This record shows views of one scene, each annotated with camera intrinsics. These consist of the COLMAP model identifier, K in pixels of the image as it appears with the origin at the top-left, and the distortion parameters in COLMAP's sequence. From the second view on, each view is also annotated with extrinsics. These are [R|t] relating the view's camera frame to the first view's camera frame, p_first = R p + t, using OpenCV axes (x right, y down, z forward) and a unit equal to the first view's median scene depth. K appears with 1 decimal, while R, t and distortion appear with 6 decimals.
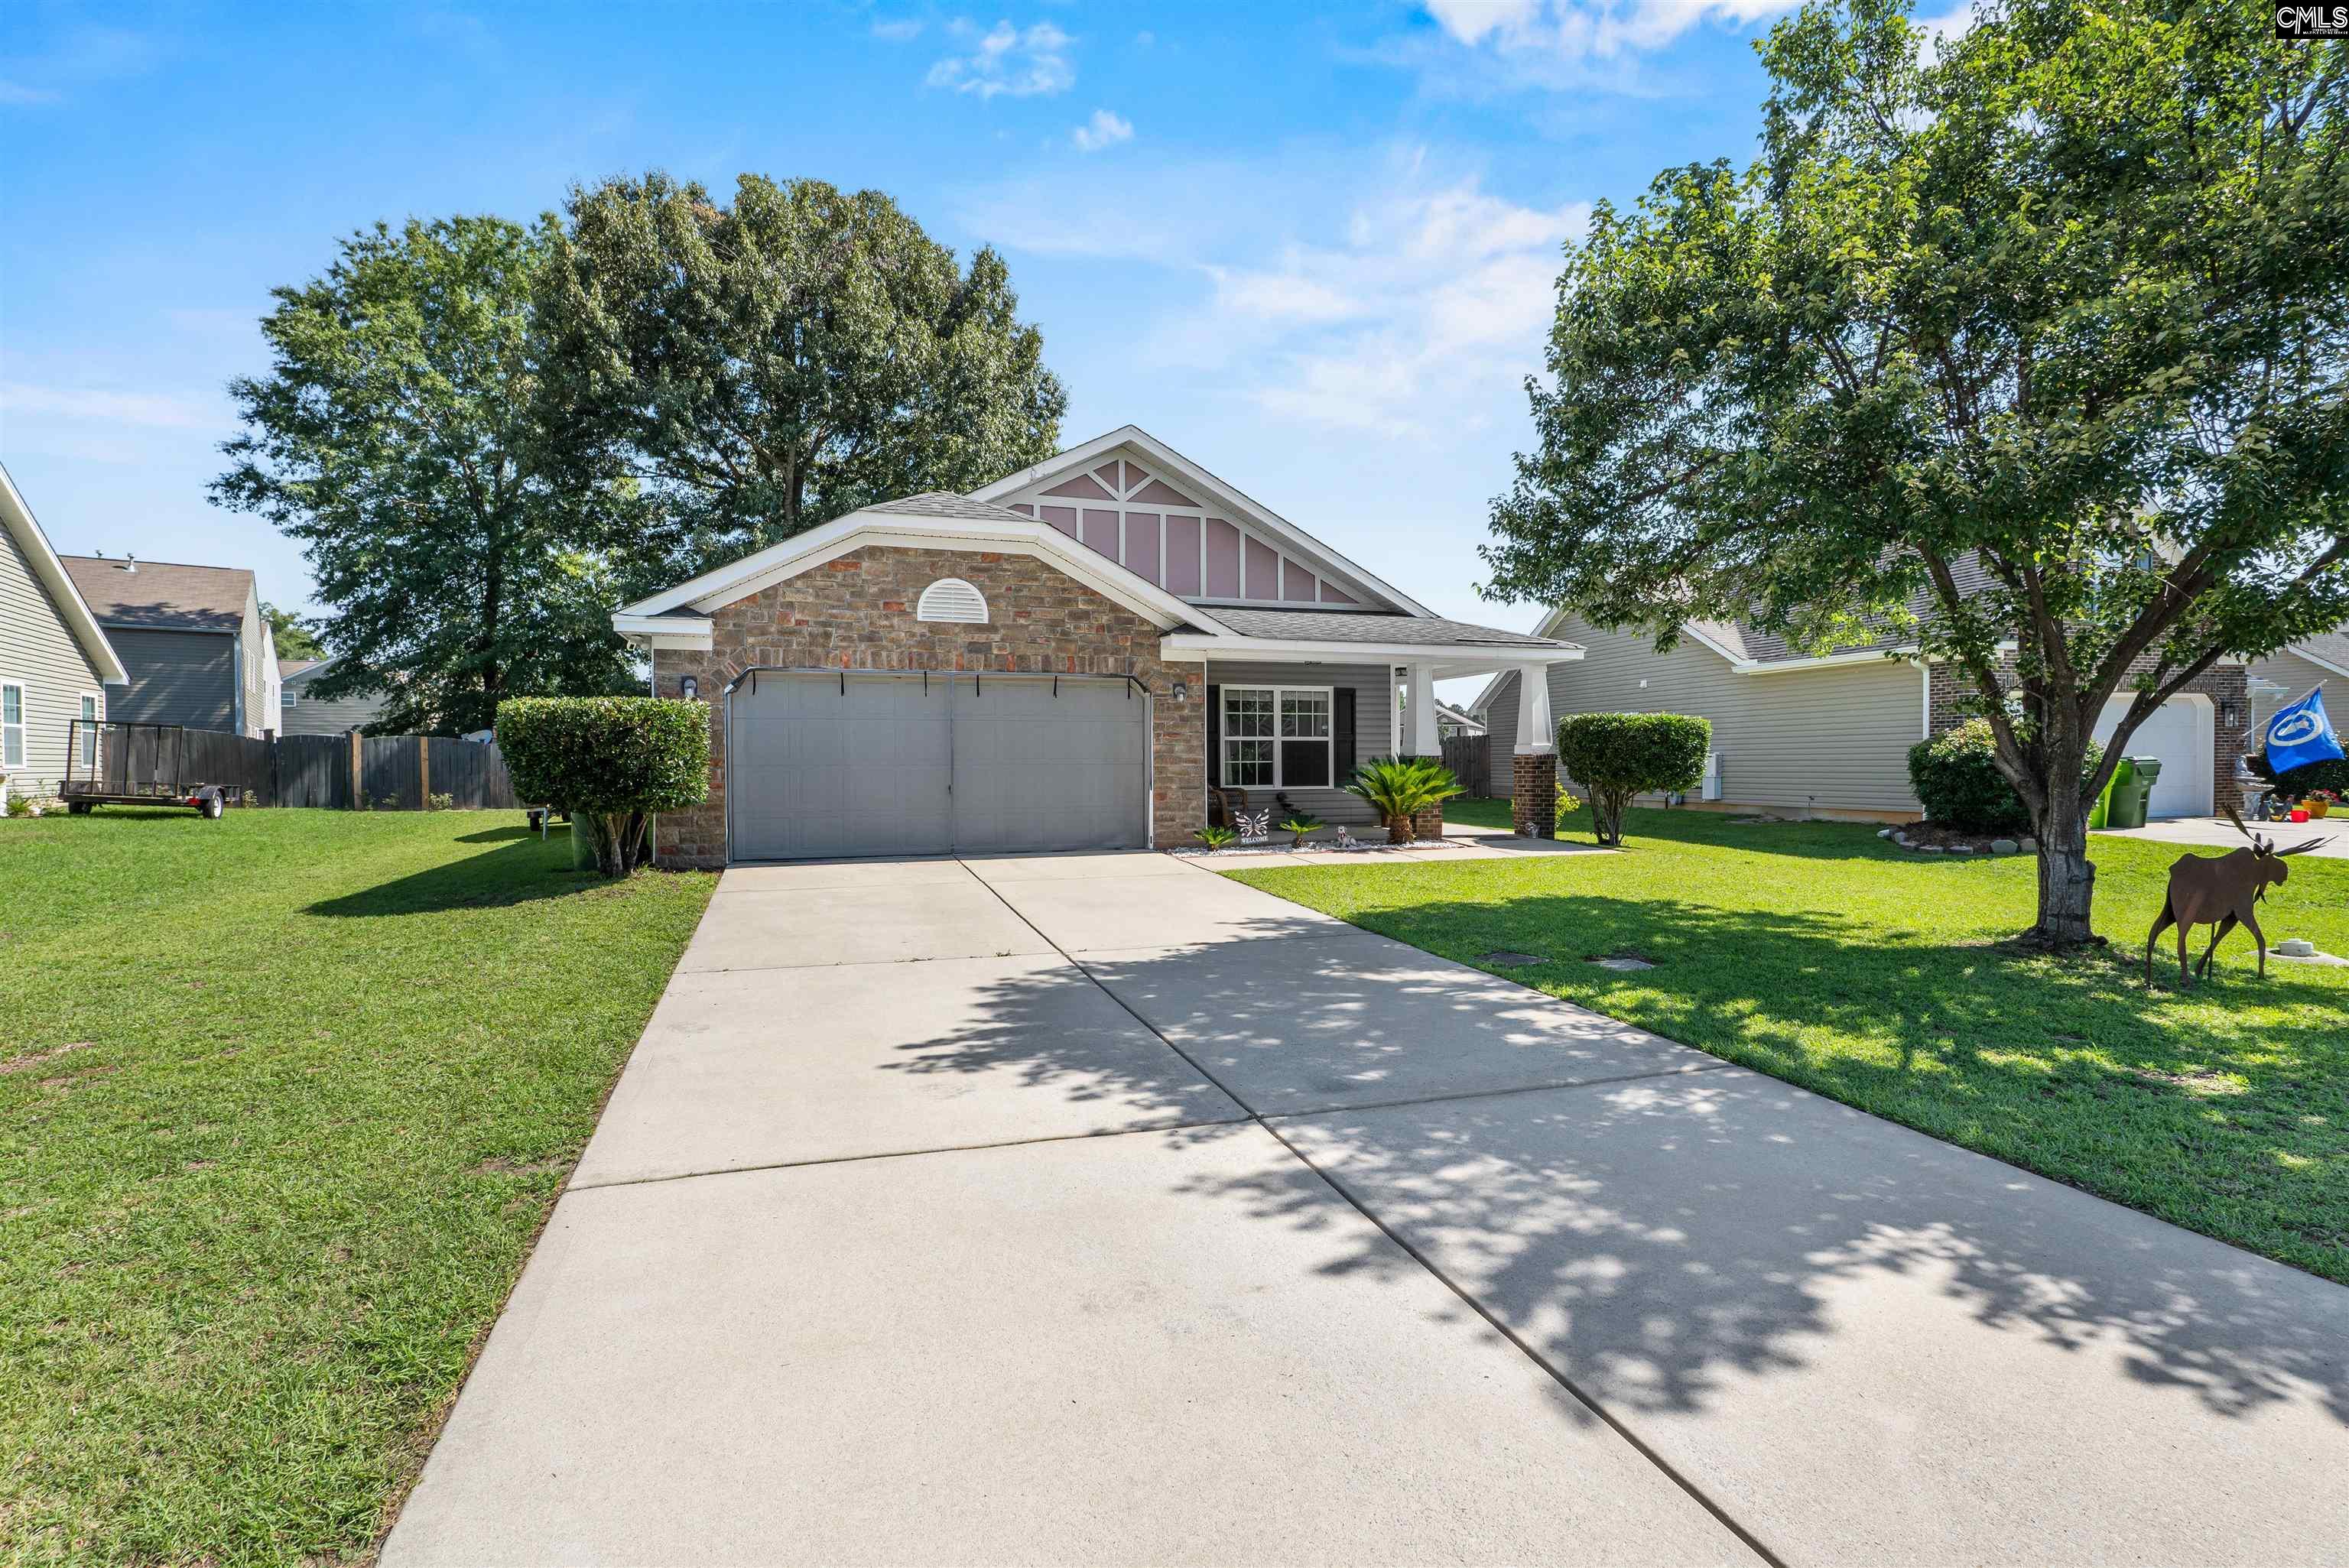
lens RADIAL K [[1073.1, 0, 1178.0], [0, 1073.1, 780.0], [0, 0, 1]] dist [-0.008708, -0.000157]
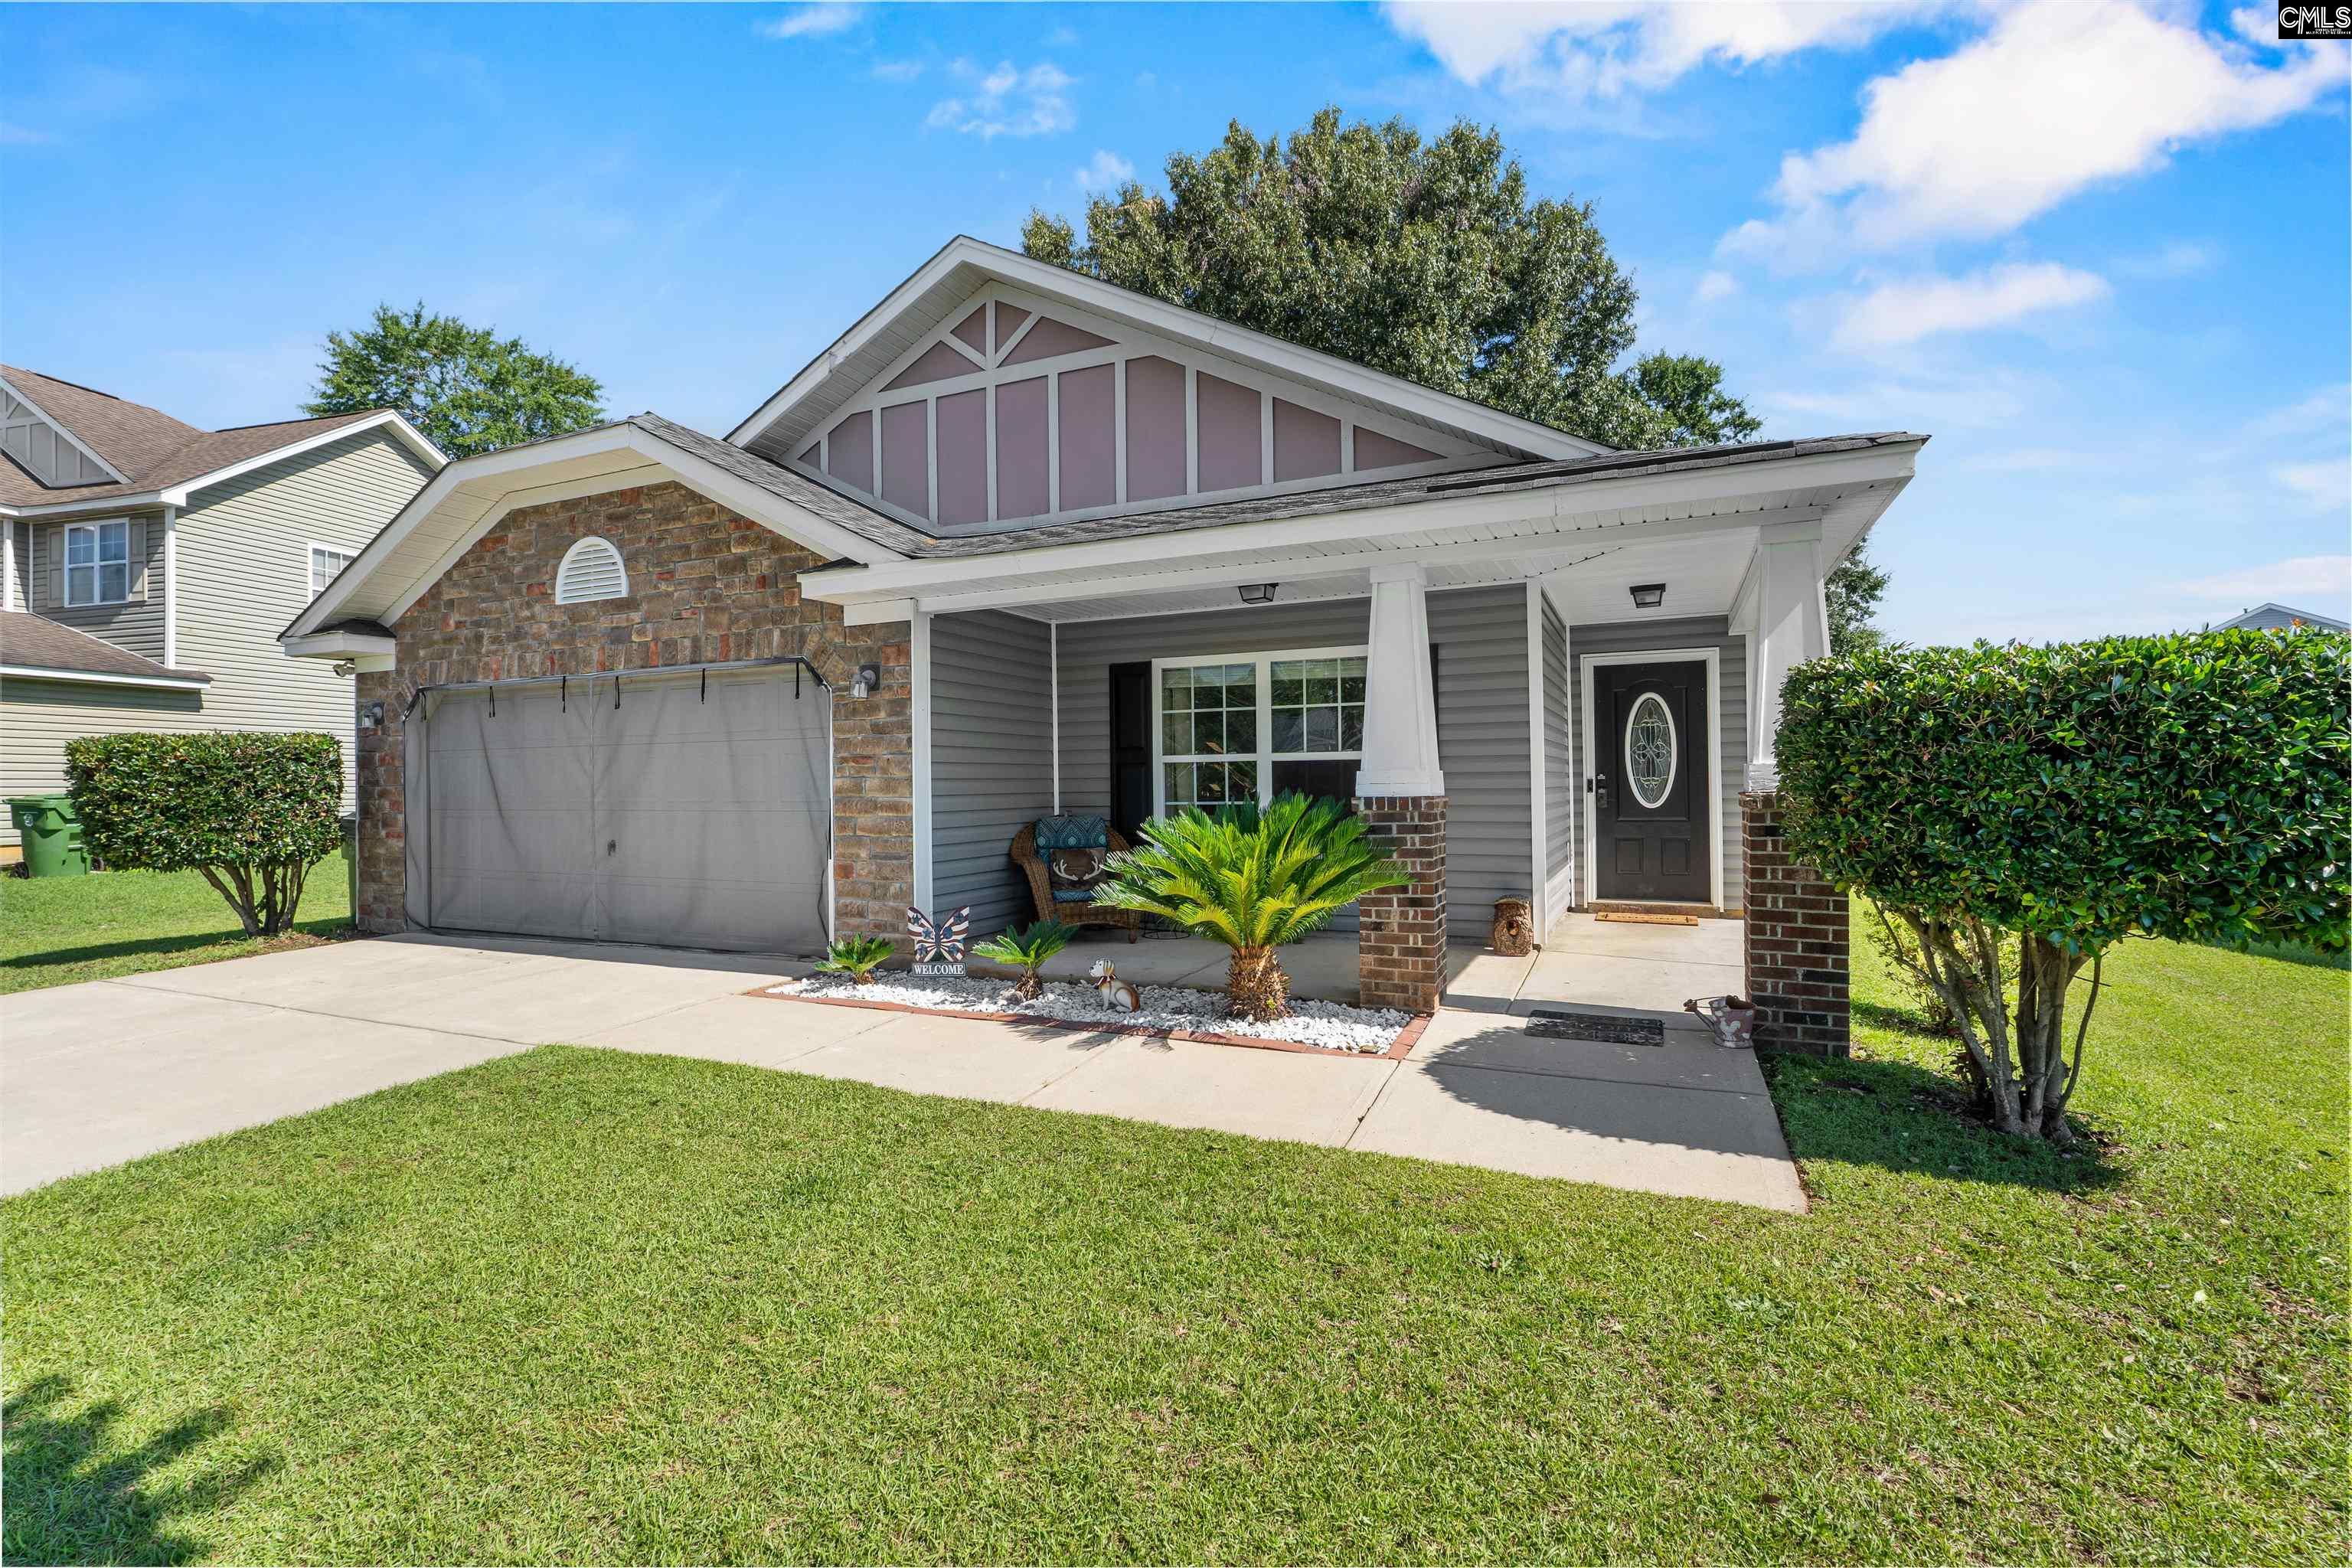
lens RADIAL K [[1074.6, 0, 1166.7], [0, 1074.6, 777.5], [0, 0, 1]] dist [-0.008708, -0.000157]
pose [[0.718396, -0.006072, -0.695607, 0.509294], [-0.005065, 0.999890, -0.013959, -0.027065], [0.695615, 0.013551, 0.718287, 0.747037]]
